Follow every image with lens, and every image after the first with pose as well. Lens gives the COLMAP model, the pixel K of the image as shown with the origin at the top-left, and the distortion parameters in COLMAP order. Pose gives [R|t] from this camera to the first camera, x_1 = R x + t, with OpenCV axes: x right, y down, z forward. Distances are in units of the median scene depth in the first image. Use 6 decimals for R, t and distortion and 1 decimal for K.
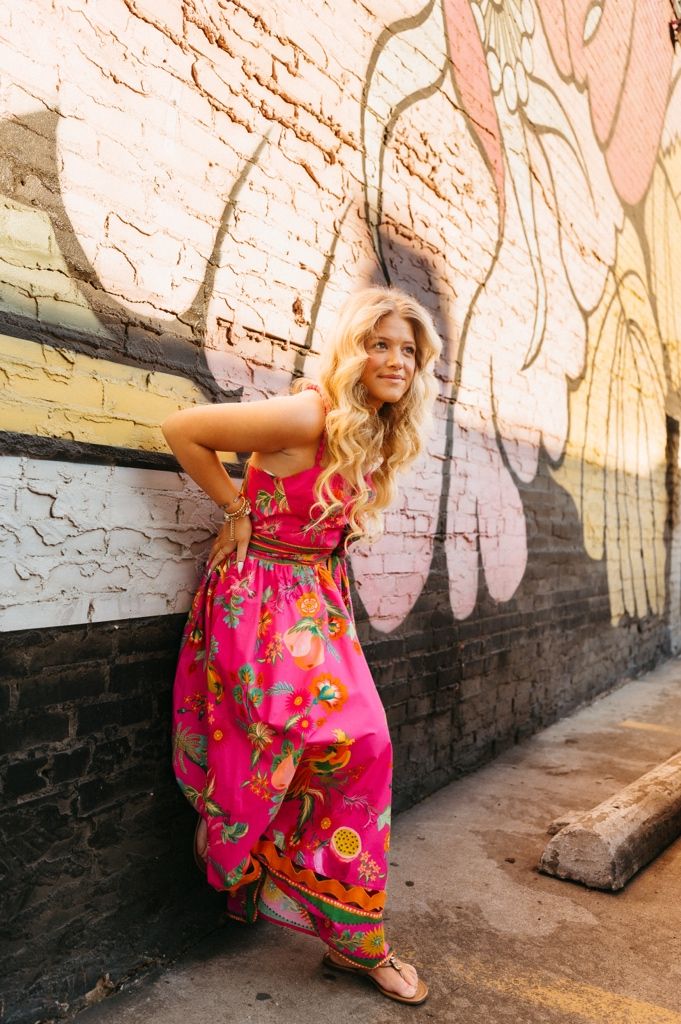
lens RADIAL K [[848.5, 0, 342.7], [0, 848.5, 513.0], [0, 0, 1]] dist [0.044668, -0.036107]
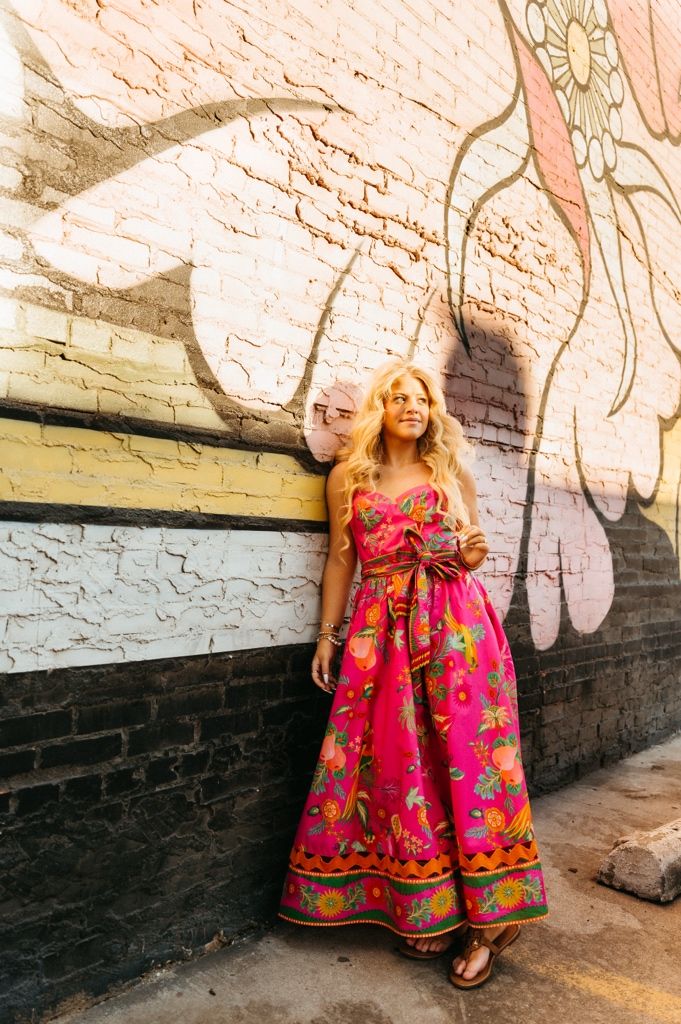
lens RADIAL K [[848.5, 0, 339.9], [0, 848.5, 509.7], [0, 0, 1]] dist [0.044668, -0.036107]
pose [[0.988320, 0.004879, -0.152317, 0.063839], [-0.007465, 0.999837, -0.016412, -0.047854], [0.152212, 0.017358, 0.988195, -0.170785]]
